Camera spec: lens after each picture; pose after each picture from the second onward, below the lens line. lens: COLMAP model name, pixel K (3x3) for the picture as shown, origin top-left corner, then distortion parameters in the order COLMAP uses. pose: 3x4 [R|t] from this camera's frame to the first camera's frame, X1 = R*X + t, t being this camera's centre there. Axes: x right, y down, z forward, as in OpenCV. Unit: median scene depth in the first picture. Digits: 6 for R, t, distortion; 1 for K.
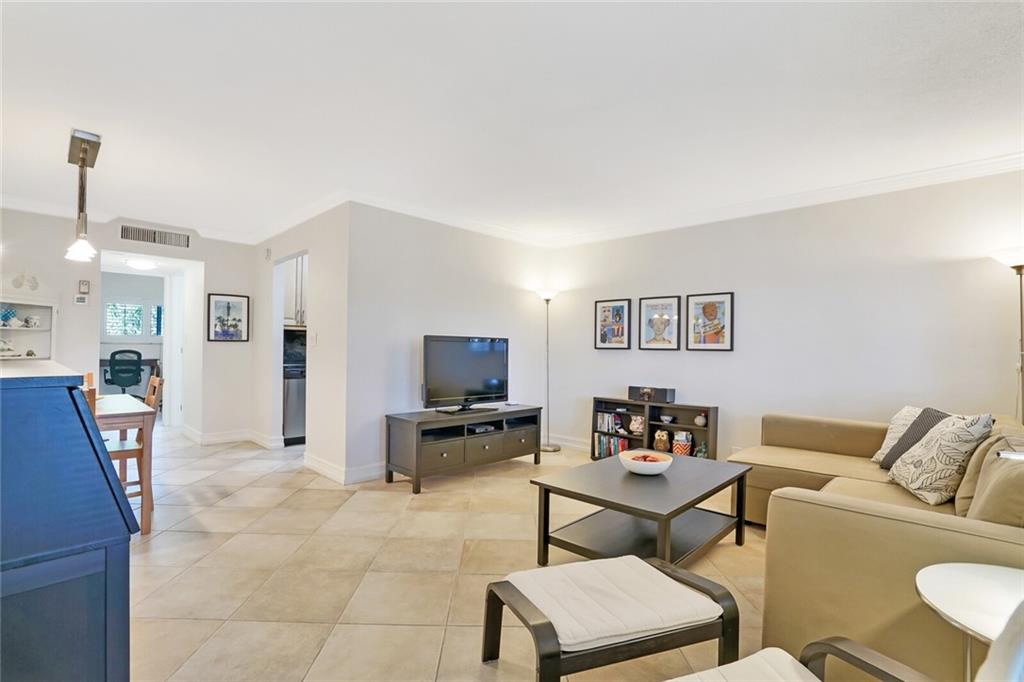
lens RADIAL K [[487.5, 0, 498.2], [0, 487.5, 332.0], [0, 0, 1]] dist [-0.049802, 0.016253]
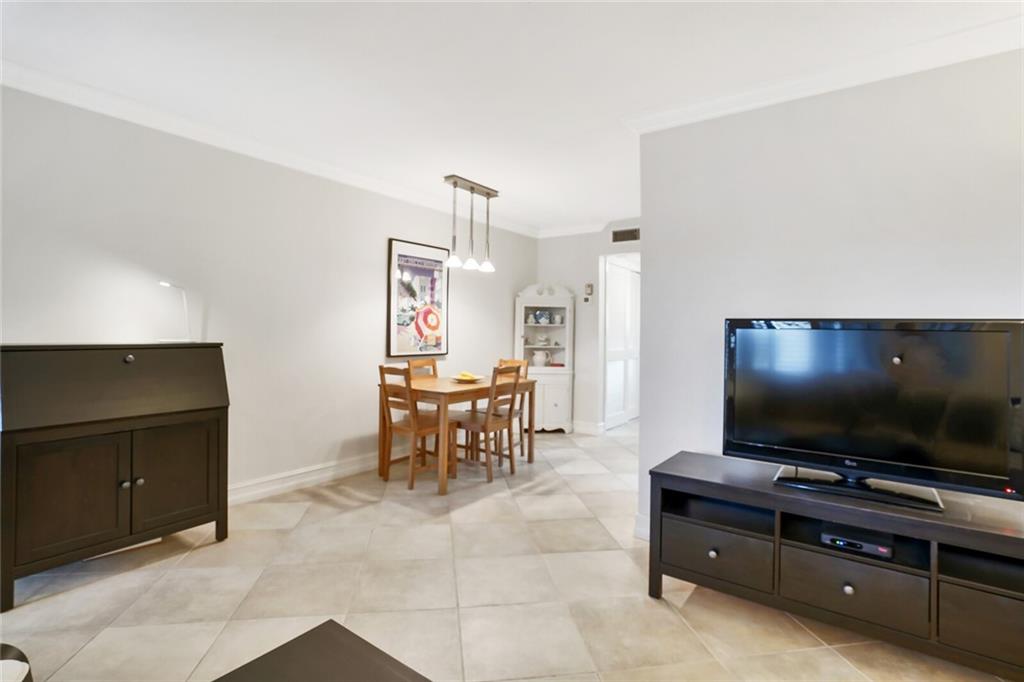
lens RADIAL K [[487.5, 0, 497.9], [0, 487.5, 332.5], [0, 0, 1]] dist [-0.049802, 0.016253]
pose [[0.142426, -0.013169, -0.989718, 0.359611], [0.016725, 0.999801, -0.010896, 0.027555], [0.989664, -0.015001, 0.142618, 0.735924]]
